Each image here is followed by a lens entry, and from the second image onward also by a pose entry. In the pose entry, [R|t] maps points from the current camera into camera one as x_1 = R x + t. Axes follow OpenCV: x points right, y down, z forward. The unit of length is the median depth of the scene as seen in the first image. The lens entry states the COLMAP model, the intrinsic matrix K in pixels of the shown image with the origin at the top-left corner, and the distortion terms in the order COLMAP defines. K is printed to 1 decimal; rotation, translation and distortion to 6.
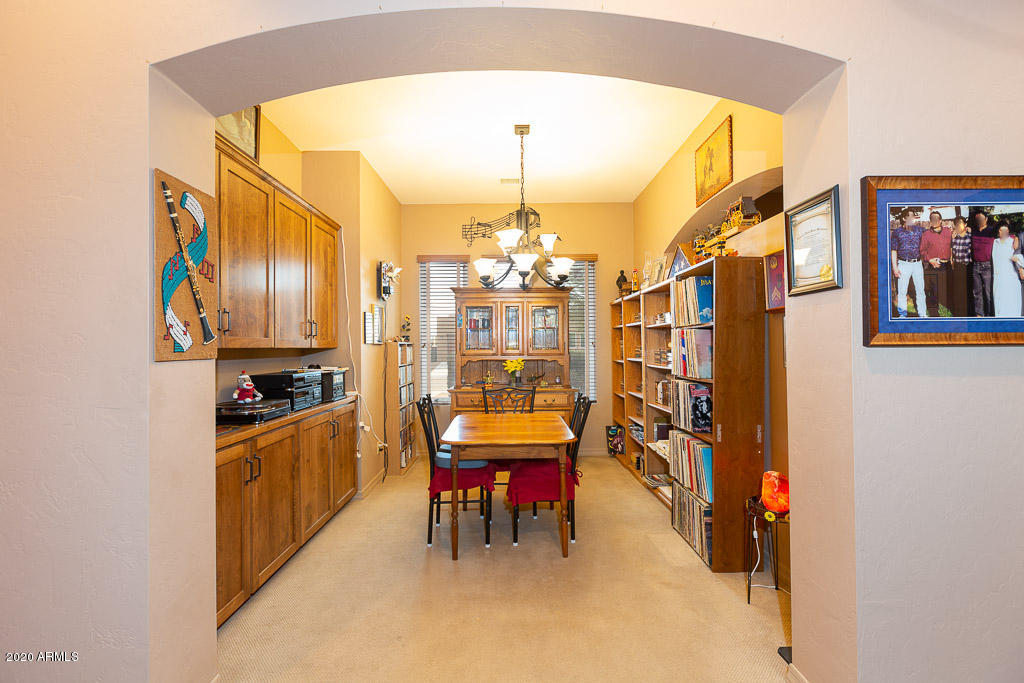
lens RADIAL K [[465.4, 0, 512.0], [0, 465.4, 341.5], [0, 0, 1]] dist [-0.047524, 0.012559]
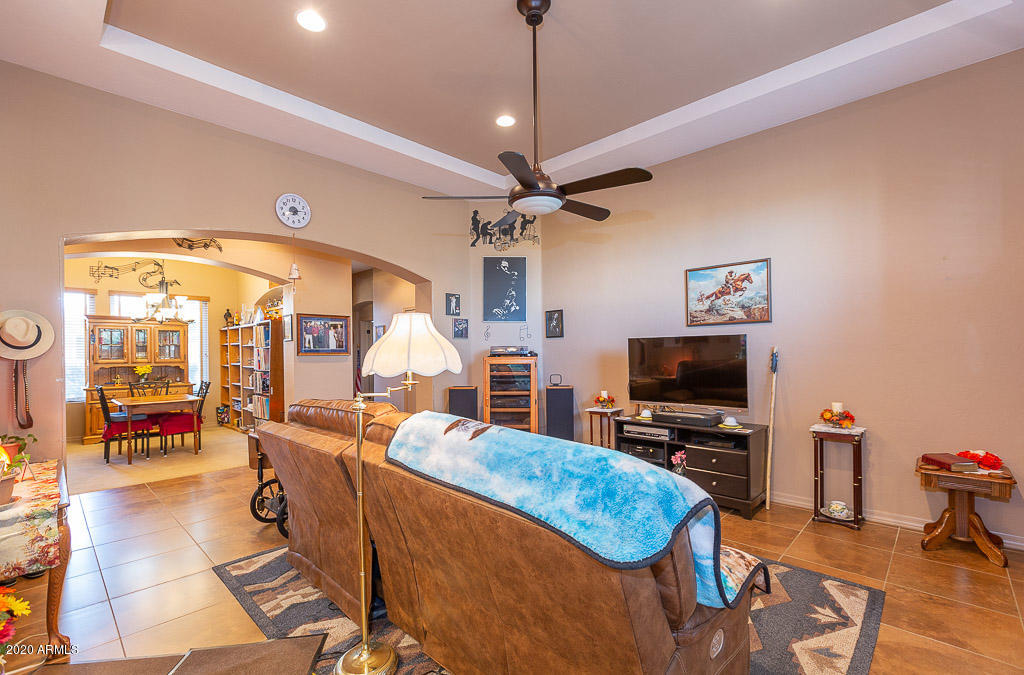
lens RADIAL K [[452.5, 0, 513.3], [0, 452.5, 349.9], [0, 0, 1]] dist [0.000093, -0.000145]
pose [[0.703945, 0.003639, 0.710246, -0.270331], [-0.000714, 0.999990, -0.004417, -0.009963], [-0.710254, 0.002602, 0.703940, -1.211524]]
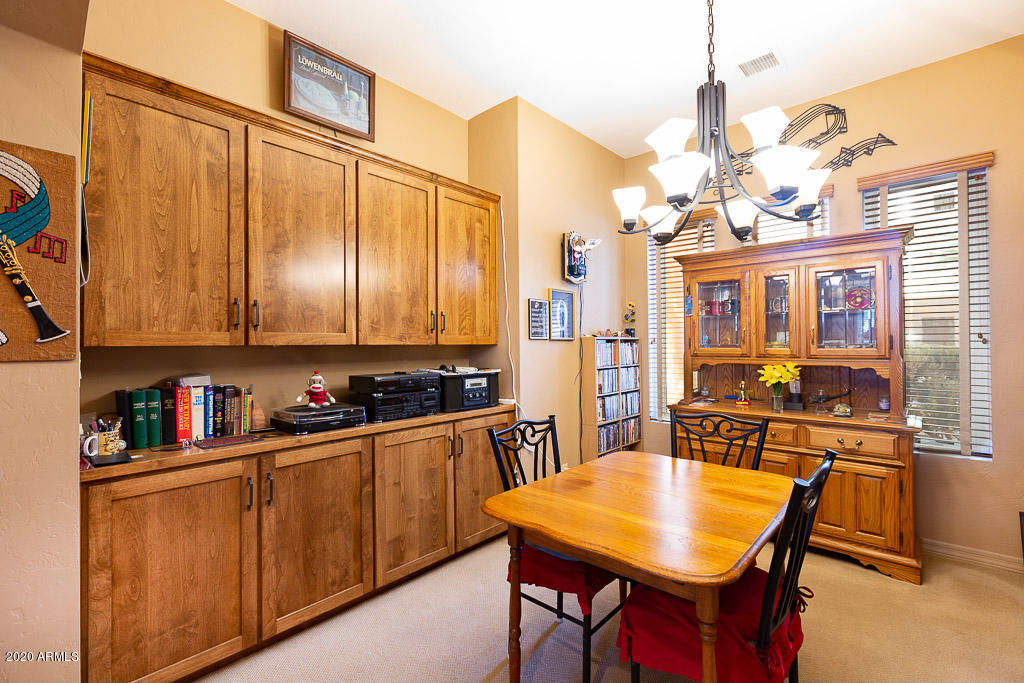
lens RADIAL K [[450.8, 0, 512.1], [0, 450.8, 340.3], [0, 0, 1]] dist [-0.001684, 0.000148]
pose [[0.724149, -0.002785, -0.689638, 0.220683], [0.007721, 0.999962, 0.004069, 0.003431], [0.689601, -0.008271, 0.724143, 0.486700]]
